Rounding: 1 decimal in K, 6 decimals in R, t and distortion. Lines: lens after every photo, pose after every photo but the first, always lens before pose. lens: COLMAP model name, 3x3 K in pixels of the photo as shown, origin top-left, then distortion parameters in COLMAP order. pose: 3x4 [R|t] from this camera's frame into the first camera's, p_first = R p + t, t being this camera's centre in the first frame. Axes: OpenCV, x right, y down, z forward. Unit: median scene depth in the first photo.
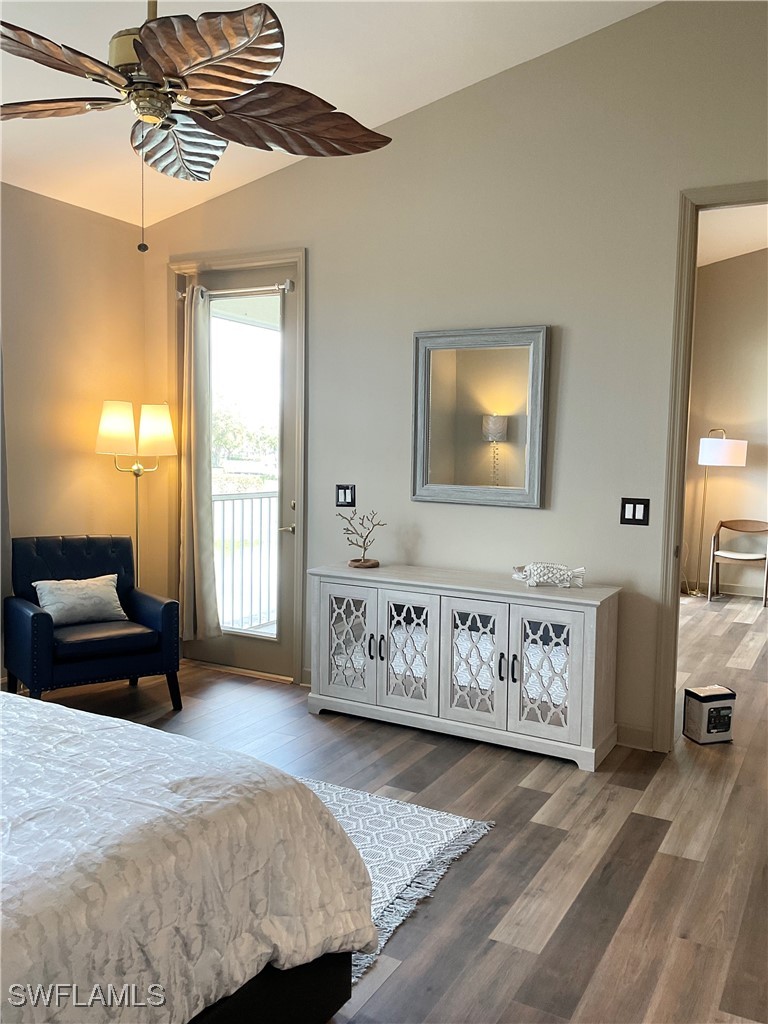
lens RADIAL K [[836.3, 0, 383.7], [0, 836.3, 516.5], [0, 0, 1]] dist [0.064021, -0.107511]
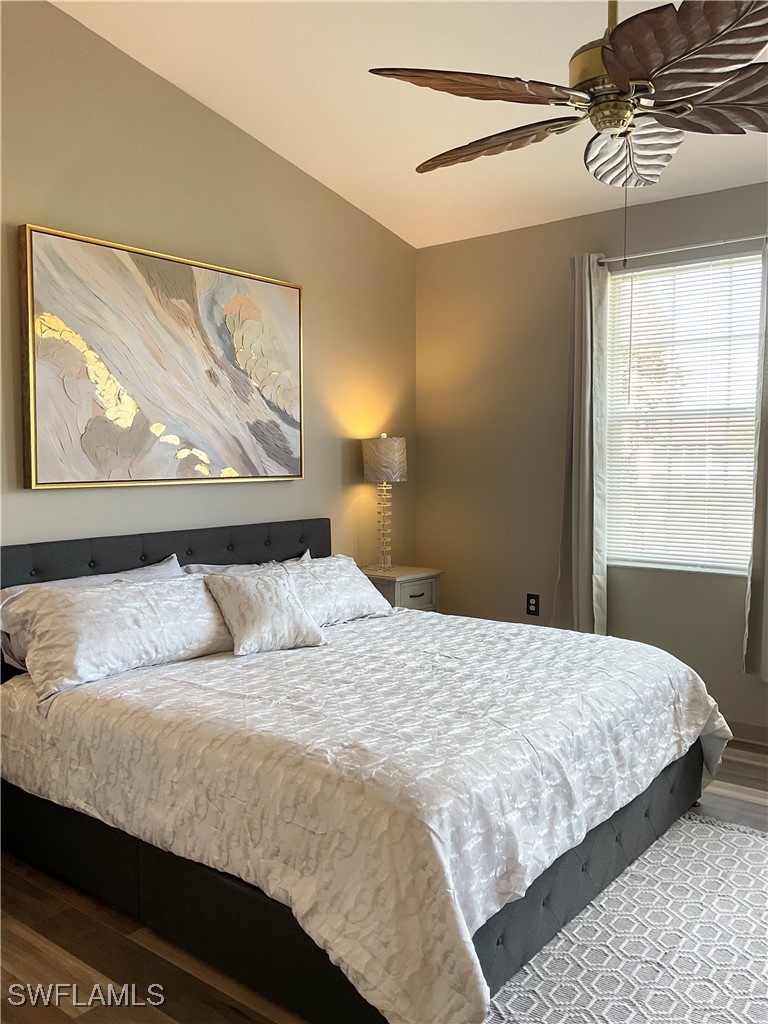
lens RADIAL K [[836.3, 0, 390.1], [0, 836.3, 511.1], [0, 0, 1]] dist [0.064021, -0.107511]
pose [[-0.155455, 0.047835, -0.986684, 0.394989], [-0.083225, 0.994642, 0.061333, -0.043523], [0.984331, 0.091652, -0.150641, 0.502975]]
